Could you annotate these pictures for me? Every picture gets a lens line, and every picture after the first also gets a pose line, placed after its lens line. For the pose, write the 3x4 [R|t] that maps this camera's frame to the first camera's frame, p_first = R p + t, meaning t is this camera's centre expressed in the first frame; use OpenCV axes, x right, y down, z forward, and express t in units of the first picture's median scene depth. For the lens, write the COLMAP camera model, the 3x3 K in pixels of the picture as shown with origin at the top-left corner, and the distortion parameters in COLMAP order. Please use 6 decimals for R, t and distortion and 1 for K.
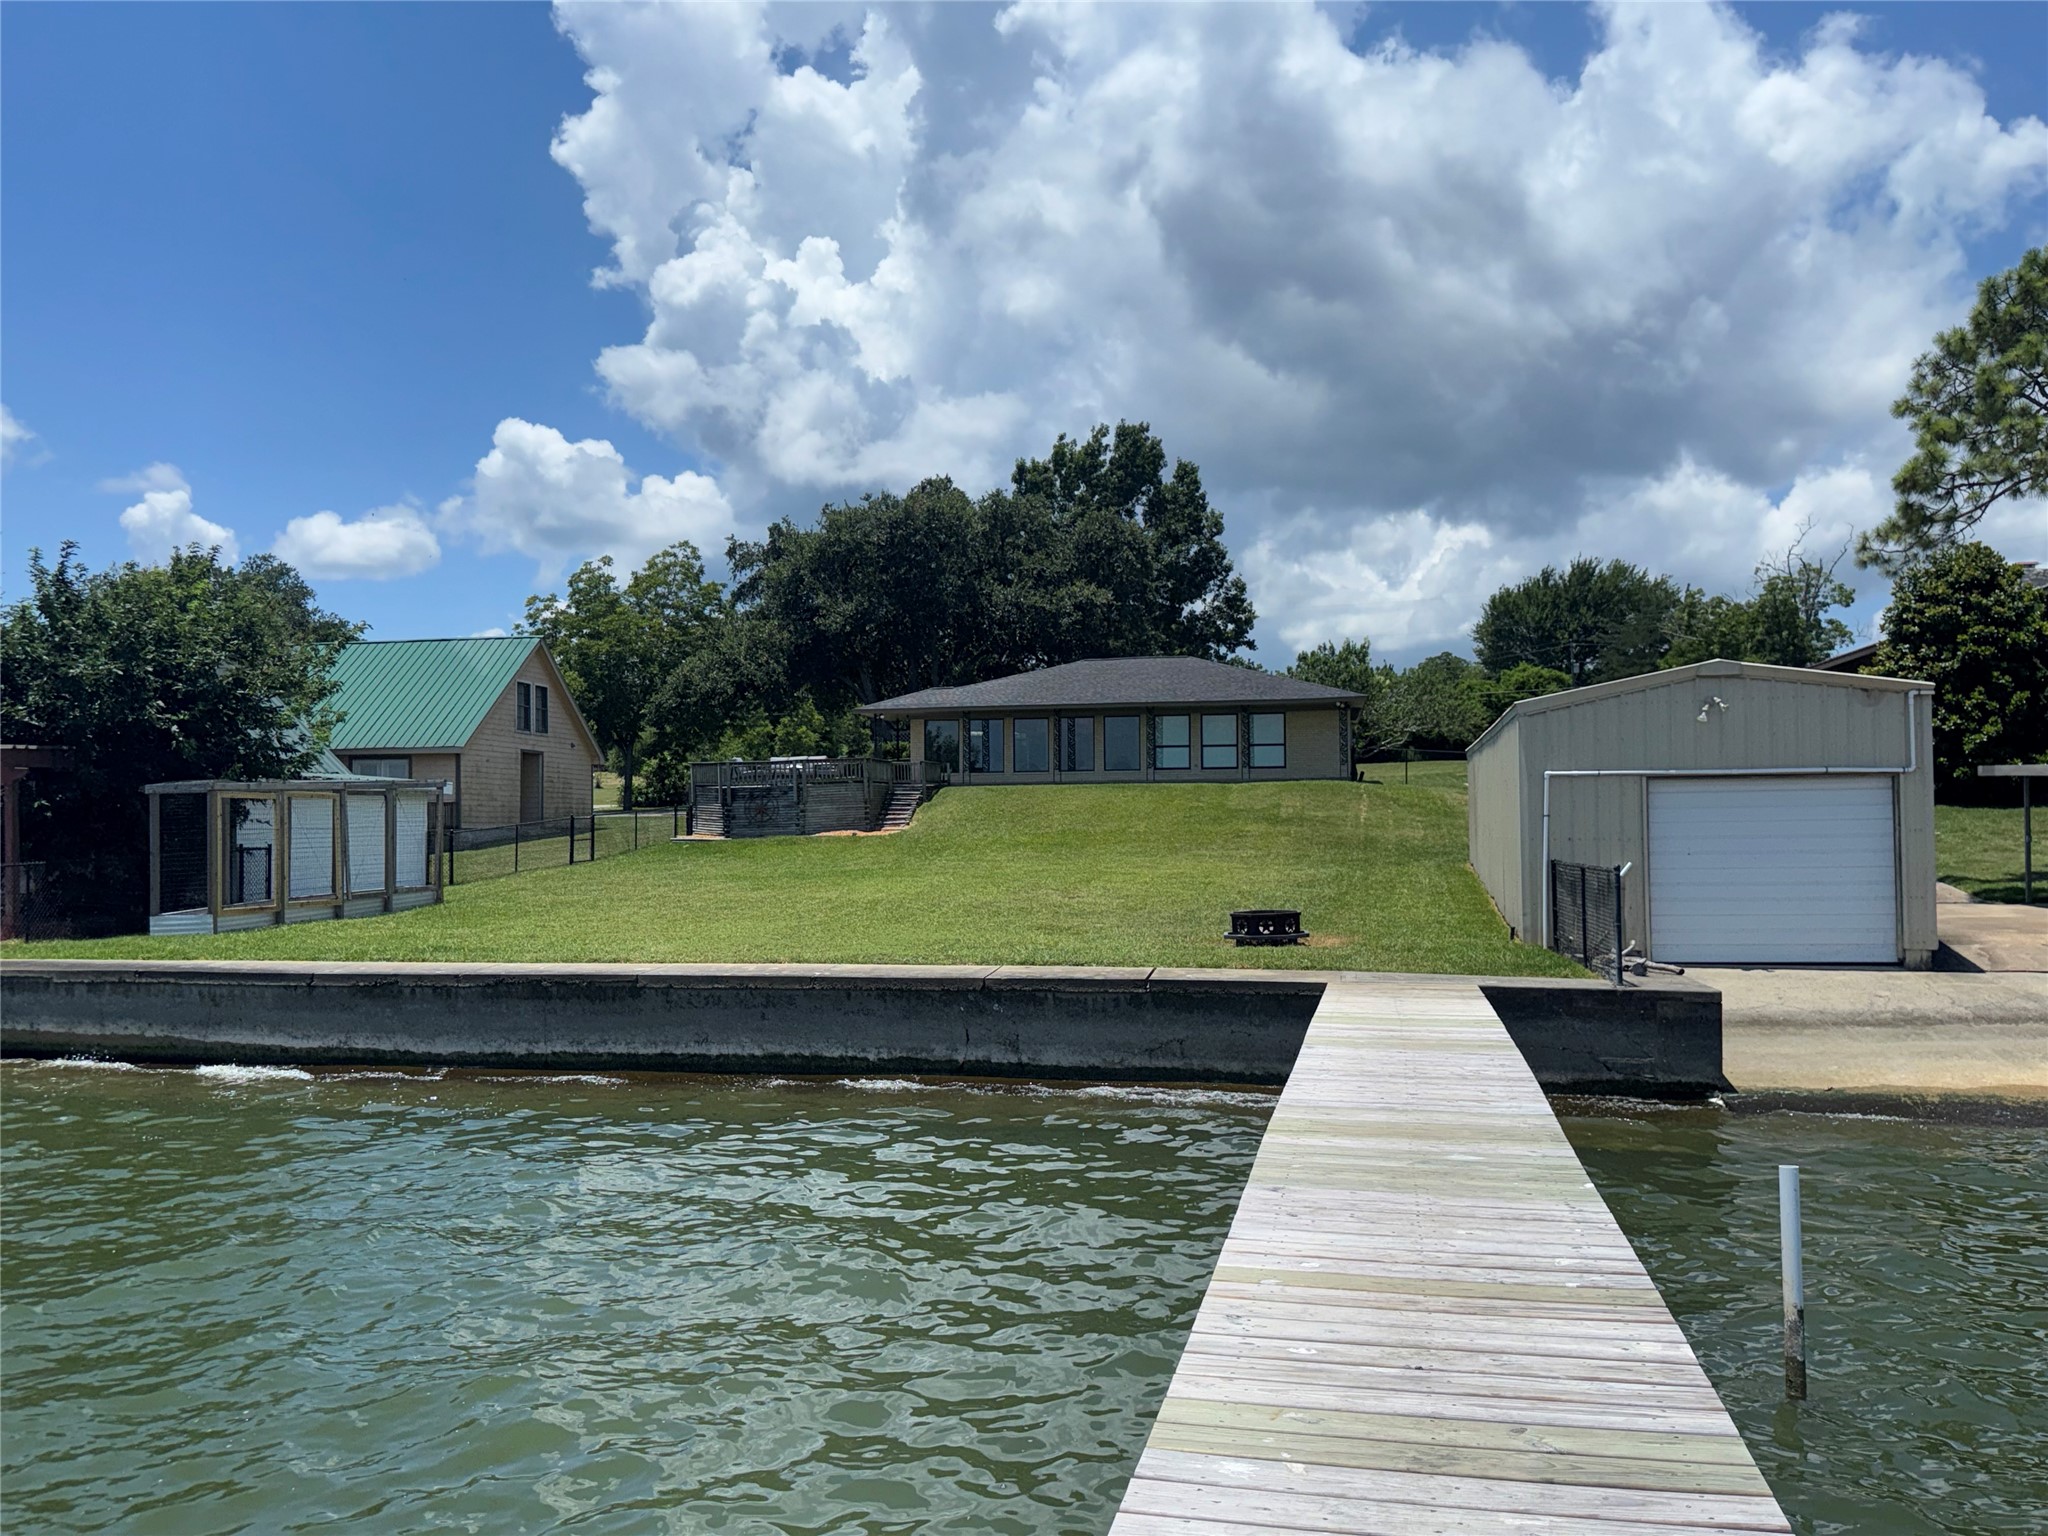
lens RADIAL K [[1617.3, 0, 1020.0], [0, 1617.3, 760.7], [0, 0, 1]] dist [-0.001252, 0.000111]
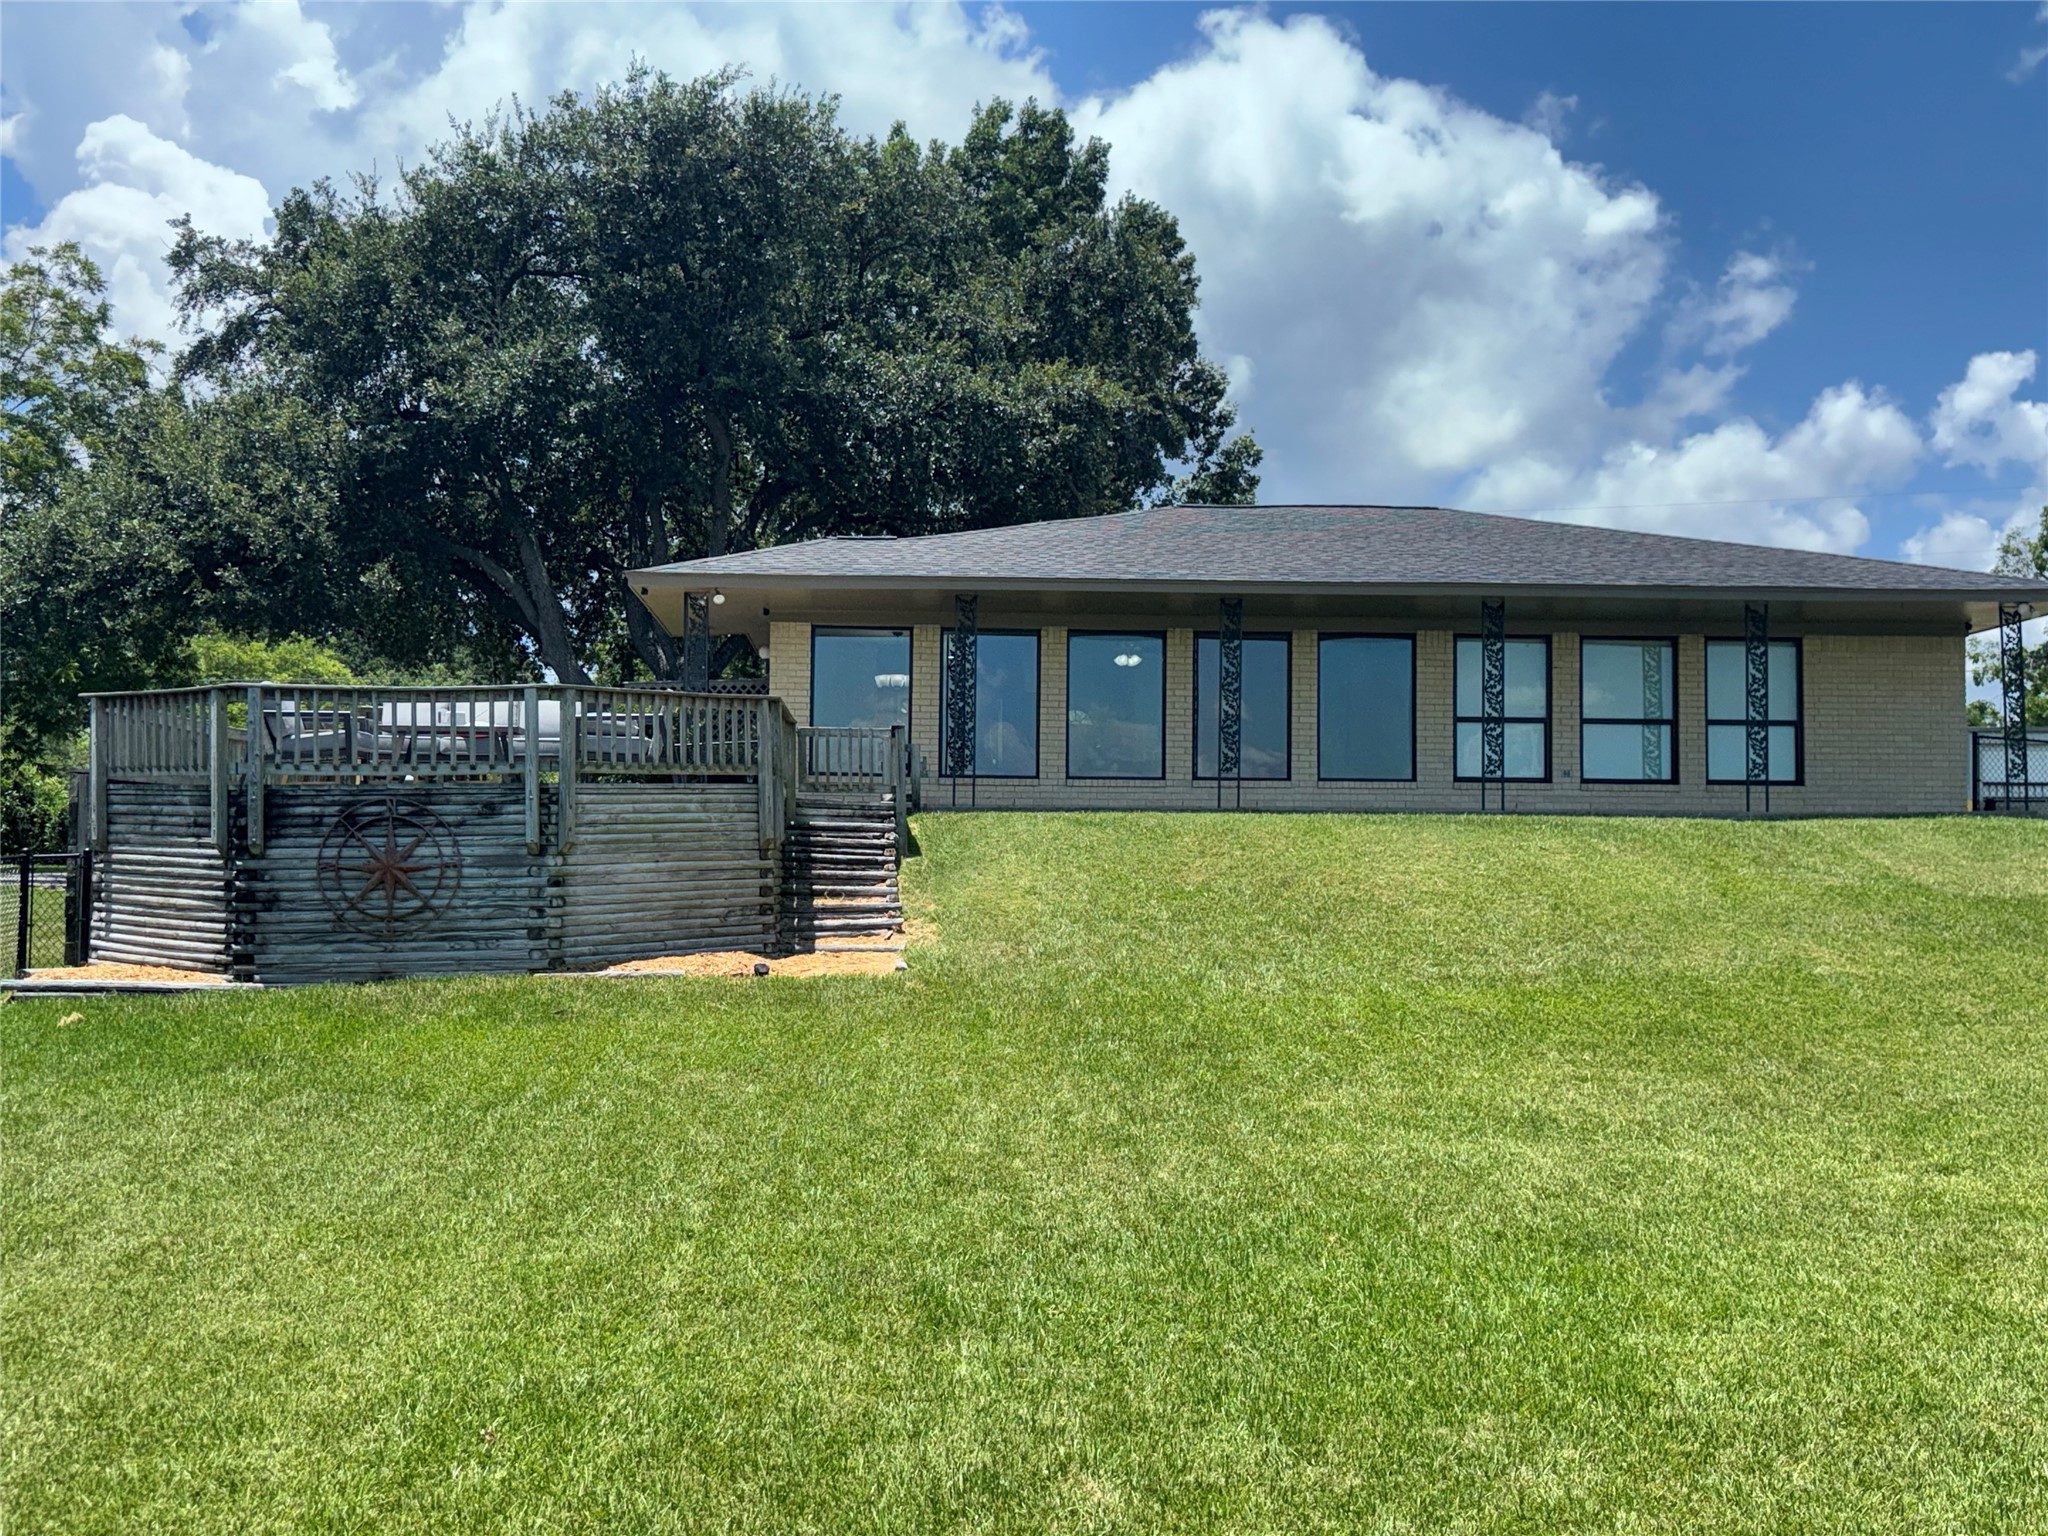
lens RADIAL K [[2058.7, 0, 1029.9], [0, 2058.7, 779.9], [0, 0, 1]] dist [-0.010187, 0.000000]
pose [[0.967629, 0.032814, 0.250234, -0.105399], [-0.026812, 0.999266, -0.027359, 0.016086], [-0.250948, 0.019764, 0.967799, 0.483531]]
